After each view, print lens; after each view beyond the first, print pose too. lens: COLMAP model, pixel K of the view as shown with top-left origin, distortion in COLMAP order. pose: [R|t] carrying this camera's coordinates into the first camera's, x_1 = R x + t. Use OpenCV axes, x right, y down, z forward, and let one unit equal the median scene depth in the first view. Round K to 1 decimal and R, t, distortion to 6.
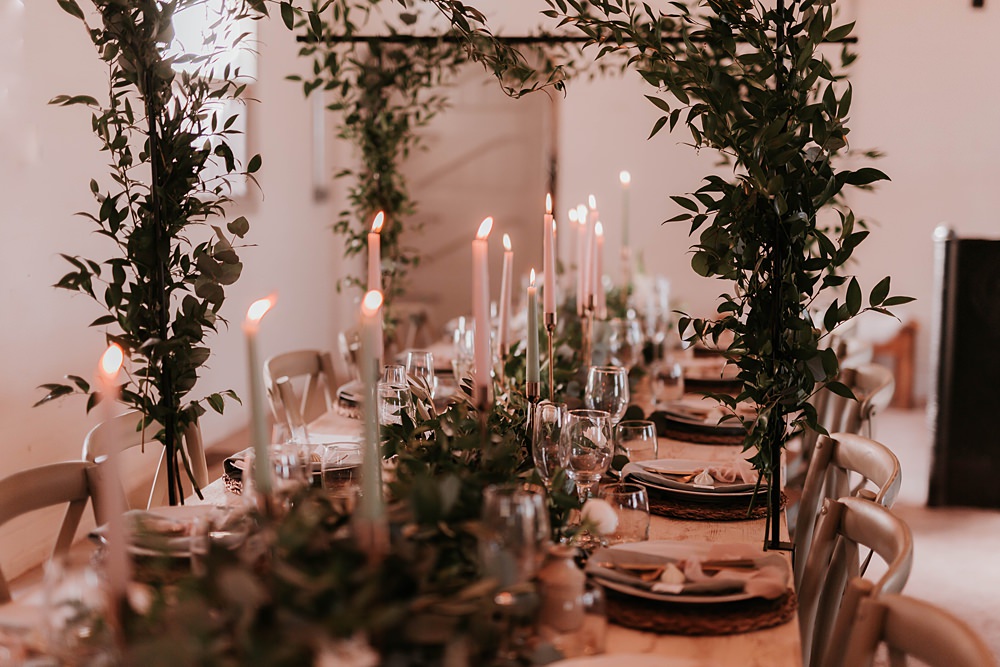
lens RADIAL K [[1413.3, 0, 498.2], [0, 1413.3, 335.2], [0, 0, 1]] dist [0.011257, 0.000000]
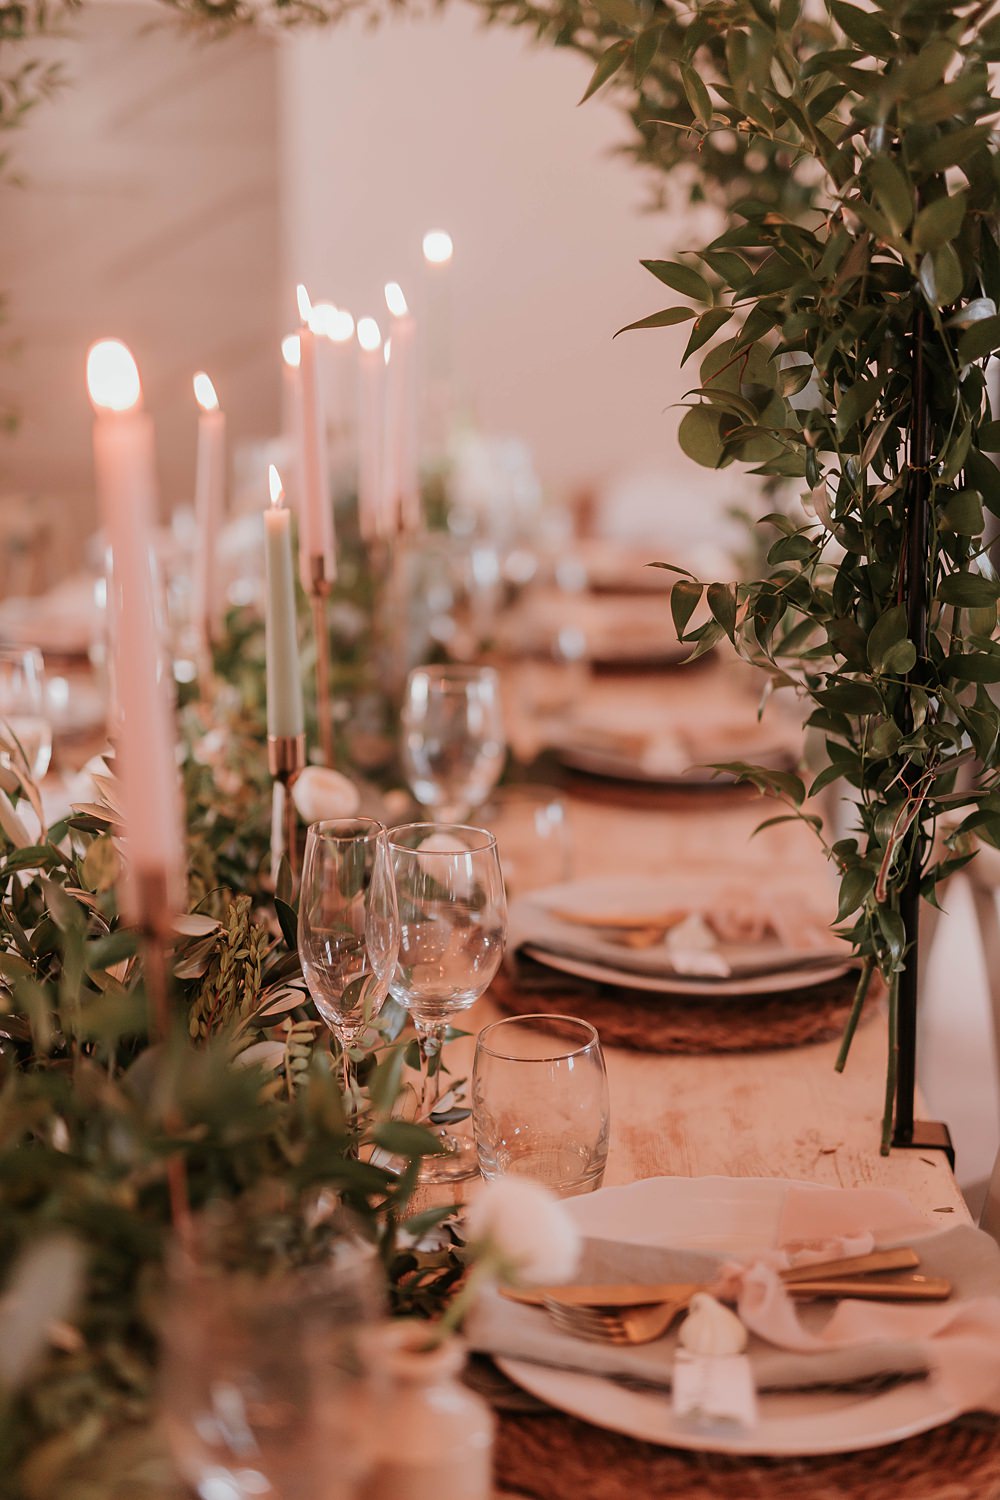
lens RADIAL K [[2120.0, 0, 509.8], [0, 2120.0, 751.0], [0, 0, 1]] dist [0.011257, 0.000000]
pose [[0.989412, -0.042349, 0.138818, 0.003572], [0.026599, 0.993192, 0.113412, -0.031643], [-0.142676, -0.108519, 0.983802, 0.413134]]
